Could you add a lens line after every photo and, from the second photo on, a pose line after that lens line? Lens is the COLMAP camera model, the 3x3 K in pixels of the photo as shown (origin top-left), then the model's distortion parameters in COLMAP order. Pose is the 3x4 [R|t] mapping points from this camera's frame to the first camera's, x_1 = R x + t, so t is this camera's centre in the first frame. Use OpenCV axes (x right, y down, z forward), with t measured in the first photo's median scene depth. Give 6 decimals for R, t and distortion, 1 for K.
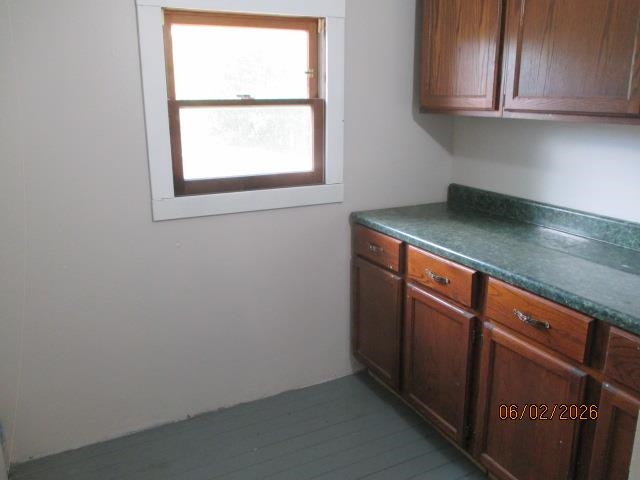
lens RADIAL K [[540.2, 0, 321.7], [0, 540.2, 237.4], [0, 0, 1]] dist [0.002982, 0.008301]
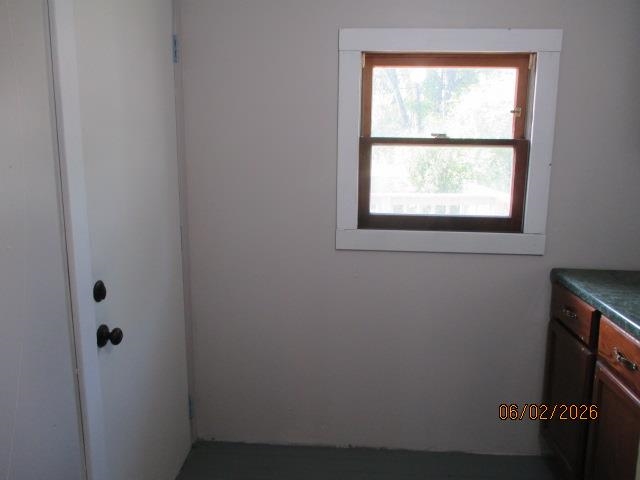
lens RADIAL K [[544.8, 0, 320.0], [0, 544.8, 240.0], [0, 0, 1]] dist [-0.003150, 0.008359]
pose [[0.864299, 0.112451, -0.490248, 0.175578], [-0.147809, 0.988436, -0.033860, -0.006863], [0.480771, 0.101728, 0.870925, 0.051415]]
